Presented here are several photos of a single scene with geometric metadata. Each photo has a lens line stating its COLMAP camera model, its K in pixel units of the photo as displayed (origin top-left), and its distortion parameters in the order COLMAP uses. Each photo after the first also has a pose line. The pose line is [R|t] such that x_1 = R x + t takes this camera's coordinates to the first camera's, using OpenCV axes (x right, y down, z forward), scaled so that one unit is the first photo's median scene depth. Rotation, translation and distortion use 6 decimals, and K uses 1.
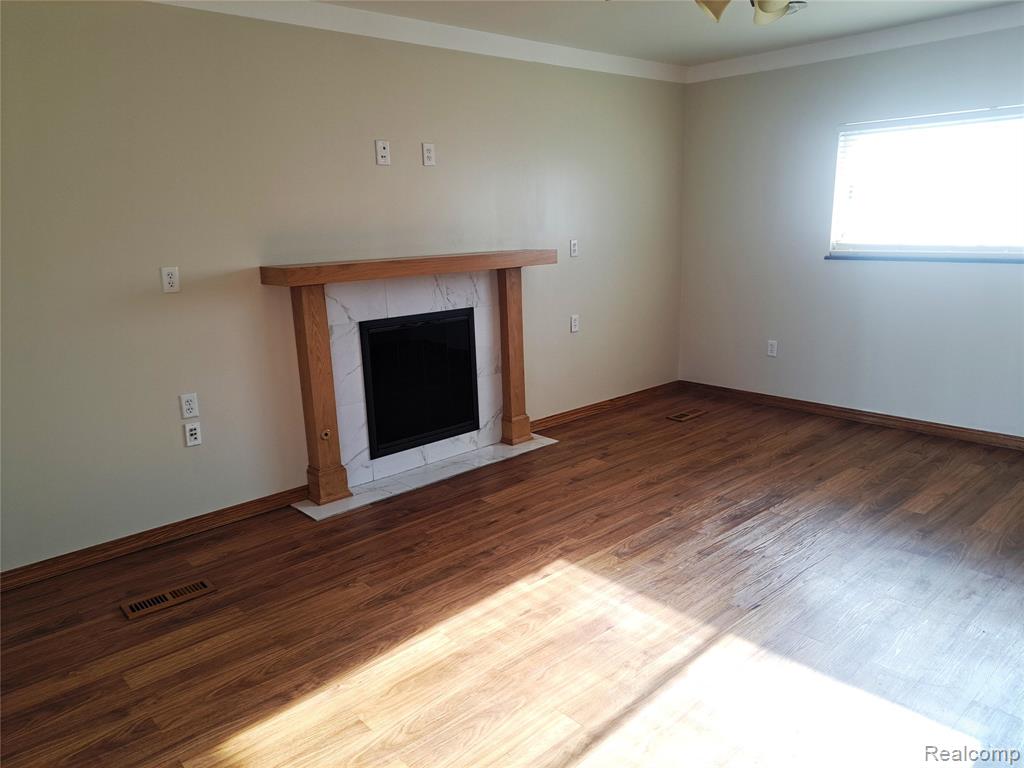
lens RADIAL K [[738.5, 0, 518.3], [0, 738.5, 384.5], [0, 0, 1]] dist [0.081178, -0.068452]
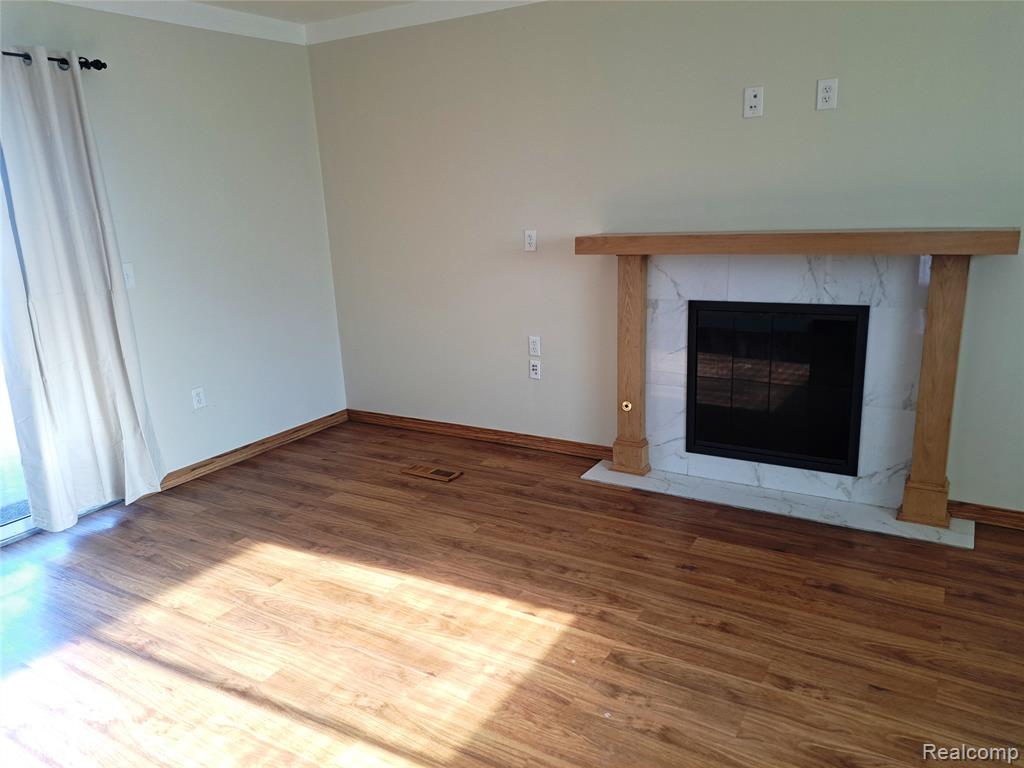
lens RADIAL K [[738.5, 0, 516.0], [0, 738.5, 386.0], [0, 0, 1]] dist [0.081178, -0.068452]
pose [[0.283810, 0.260758, -0.922745, 0.700315], [-0.185670, 0.959046, 0.213909, -0.164761], [0.940733, 0.110617, 0.320602, 0.619948]]
